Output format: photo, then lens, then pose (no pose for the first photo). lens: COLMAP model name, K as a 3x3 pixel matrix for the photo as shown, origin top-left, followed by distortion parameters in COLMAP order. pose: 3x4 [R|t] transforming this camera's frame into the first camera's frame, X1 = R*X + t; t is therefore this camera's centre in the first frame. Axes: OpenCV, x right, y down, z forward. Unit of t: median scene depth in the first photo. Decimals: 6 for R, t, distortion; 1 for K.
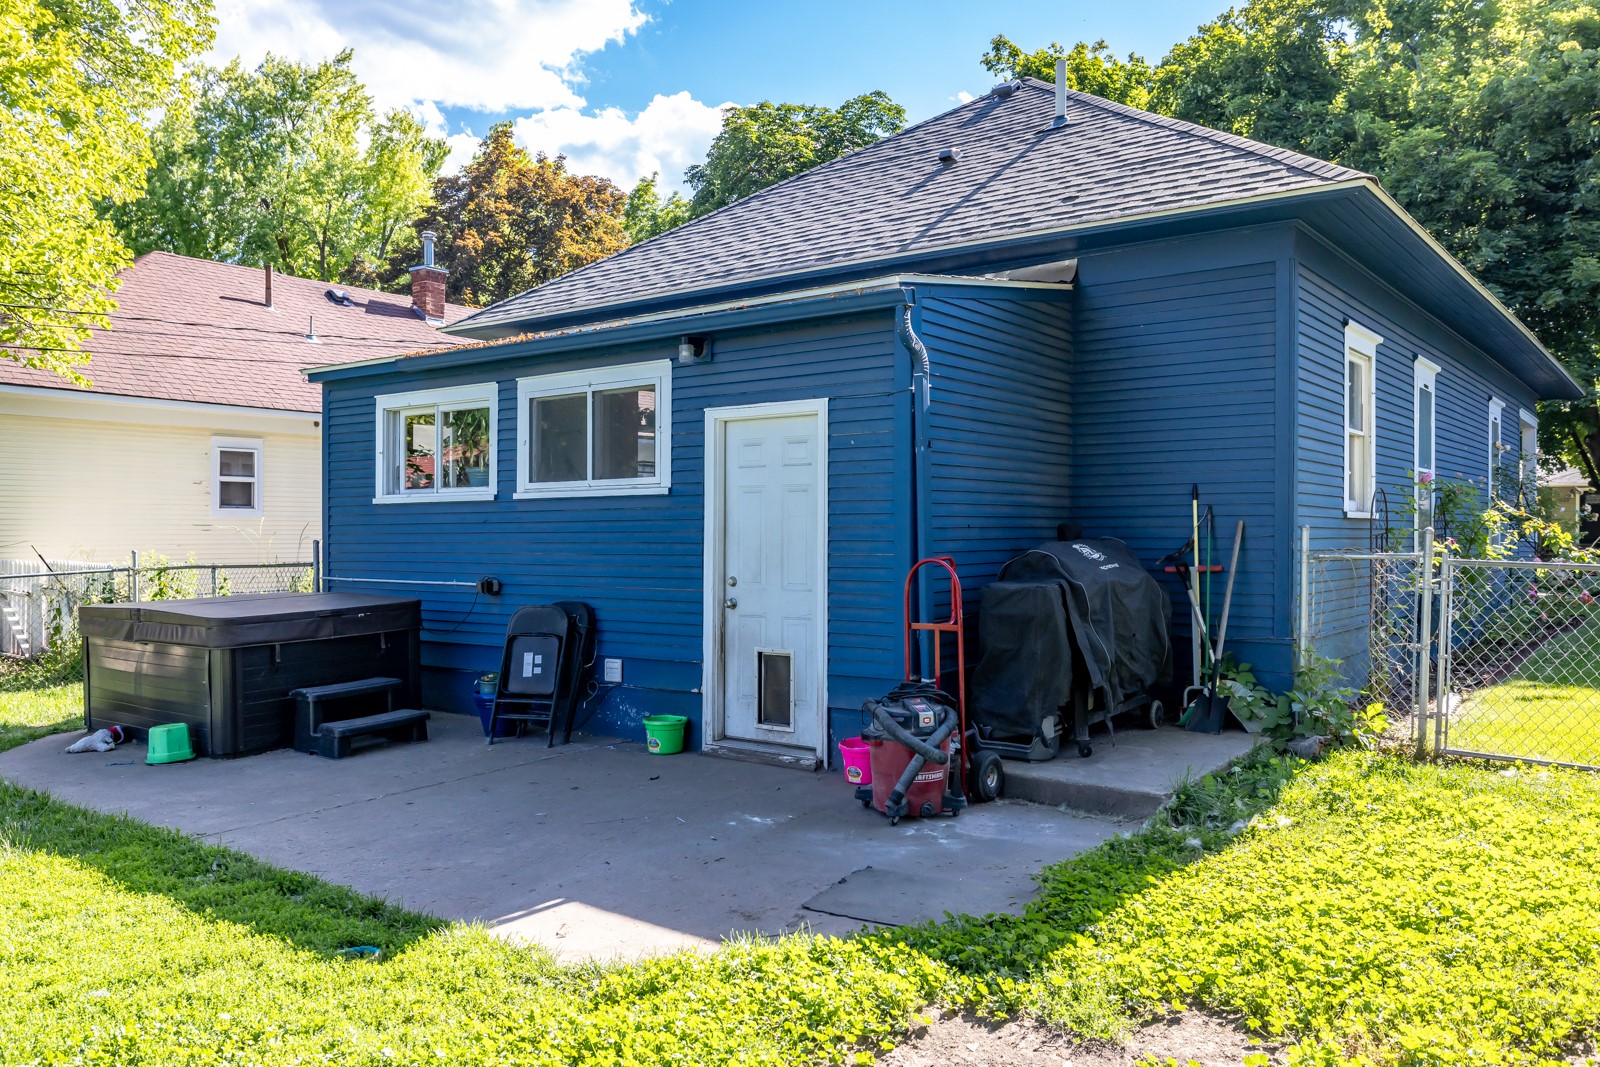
lens RADIAL K [[1237.3, 0, 798.3], [0, 1237.3, 530.0], [0, 0, 1]] dist [-0.007092, -0.000361]
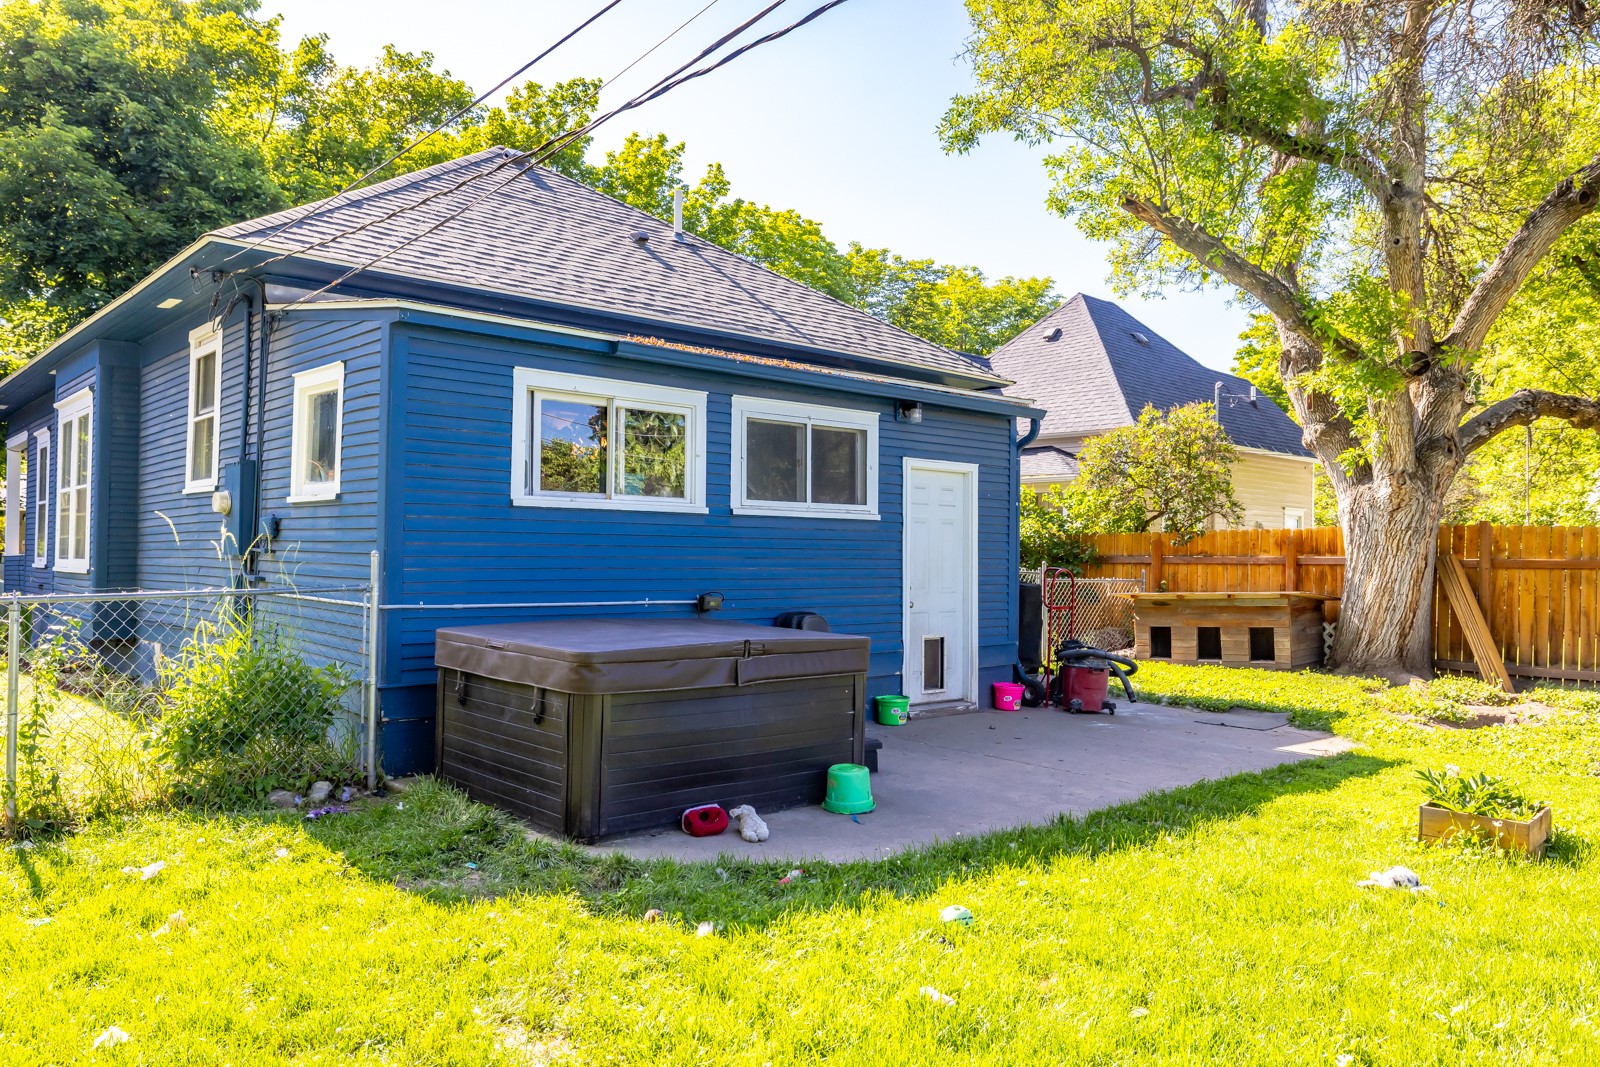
lens RADIAL K [[1145.7, 0, 796.8], [0, 1145.7, 543.1], [0, 0, 1]] dist [0.002484, 0.002622]
pose [[0.199531, 0.027866, 0.979495, -1.198549], [-0.008064, 0.999608, -0.026796, 0.025080], [-0.979858, -0.002552, 0.199678, 0.802328]]
